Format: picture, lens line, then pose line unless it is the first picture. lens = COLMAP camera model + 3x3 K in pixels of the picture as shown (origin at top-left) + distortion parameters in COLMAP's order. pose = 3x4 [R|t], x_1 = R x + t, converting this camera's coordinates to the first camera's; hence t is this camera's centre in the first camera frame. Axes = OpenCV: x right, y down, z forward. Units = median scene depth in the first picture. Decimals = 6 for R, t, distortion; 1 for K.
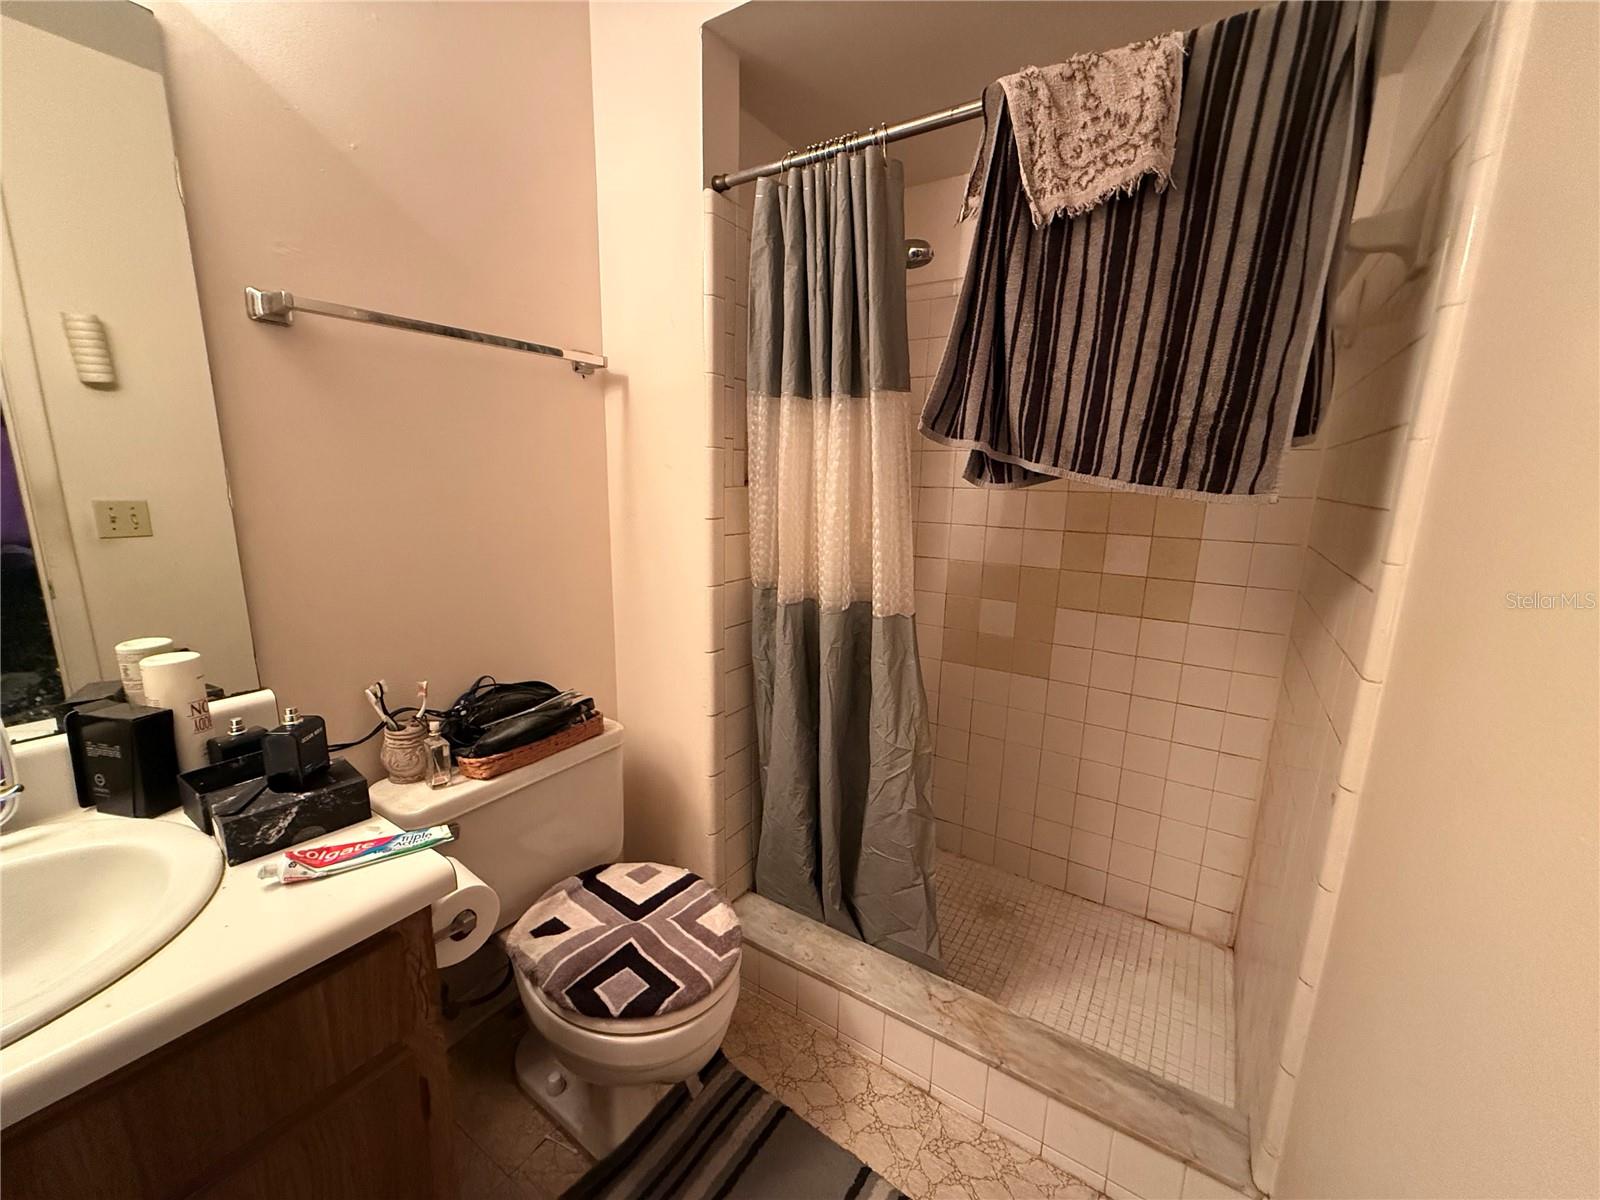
lens RADIAL K [[637.6, 0, 797.8], [0, 637.6, 601.6], [0, 0, 1]] dist [0.001082, 0.000144]
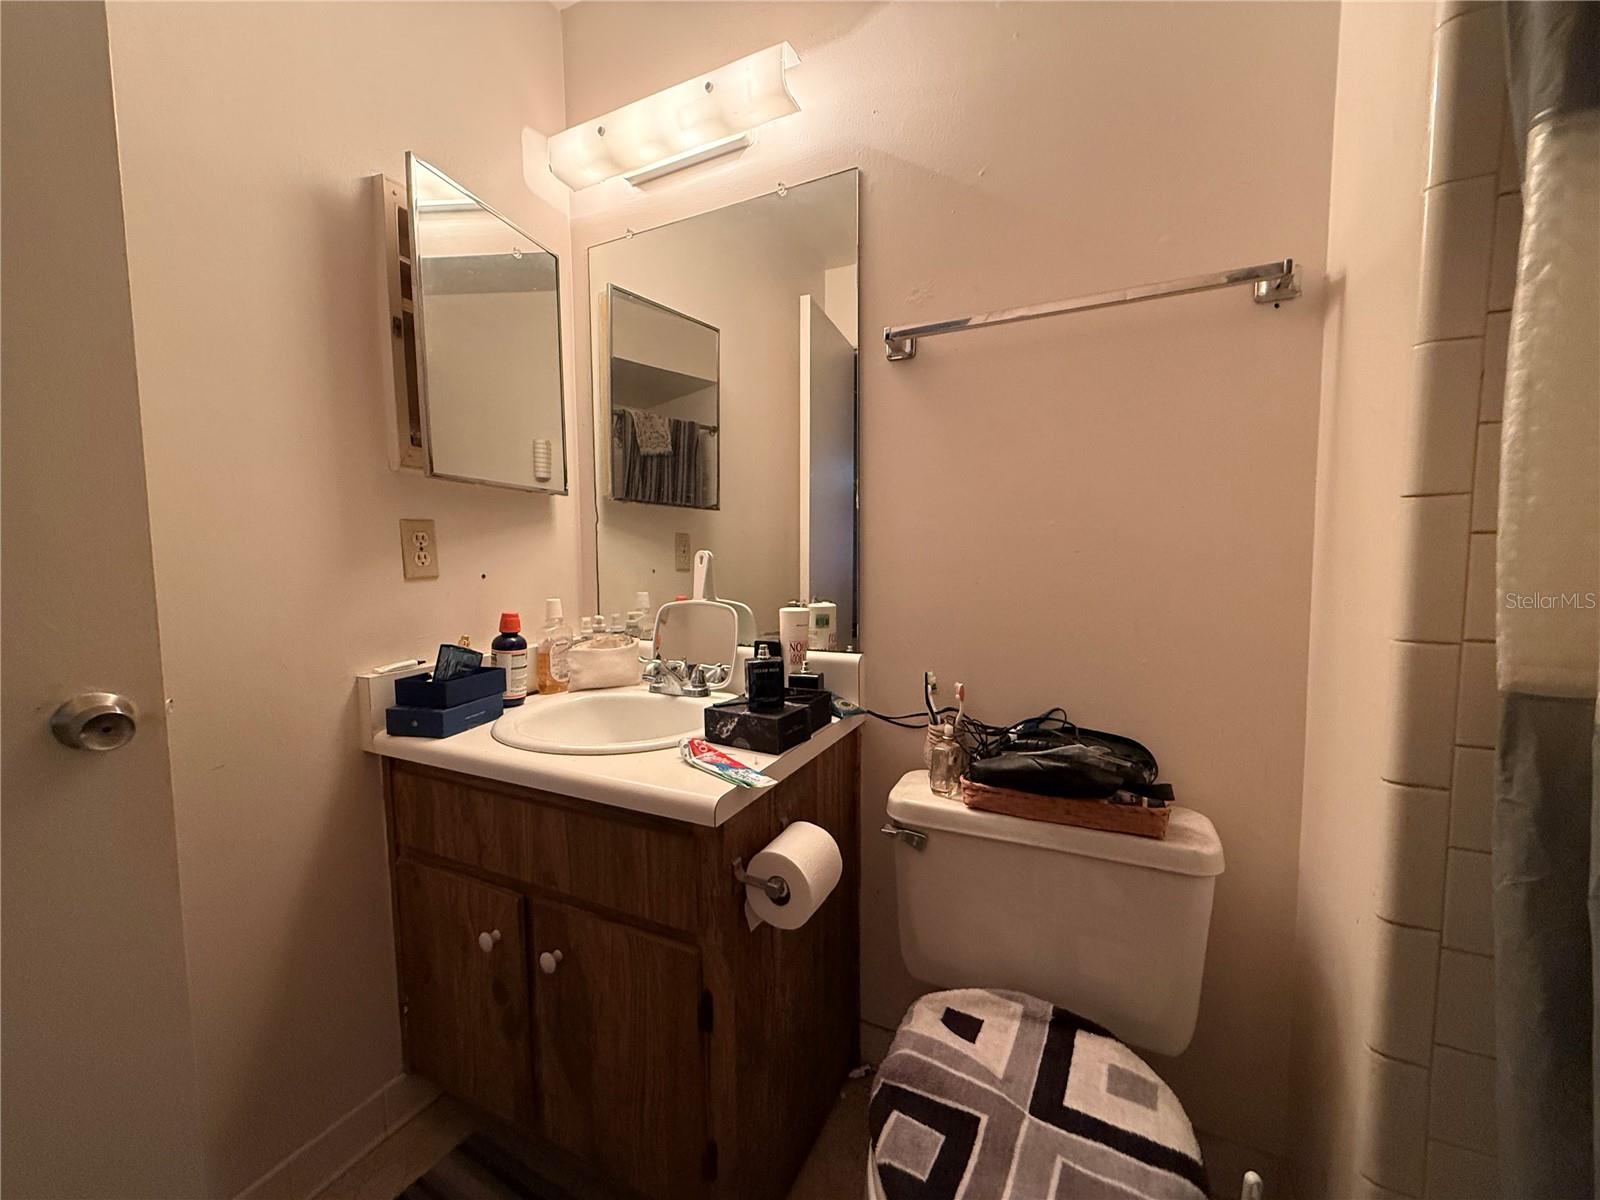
lens RADIAL K [[637.6, 0, 797.8], [0, 637.6, 602.0], [0, 0, 1]] dist [0.001082, 0.000144]
pose [[0.127633, 0.054284, -0.990335, 0.320075], [-0.183356, 0.982582, 0.030229, 0.019543], [0.974726, 0.177726, 0.135363, 0.589204]]
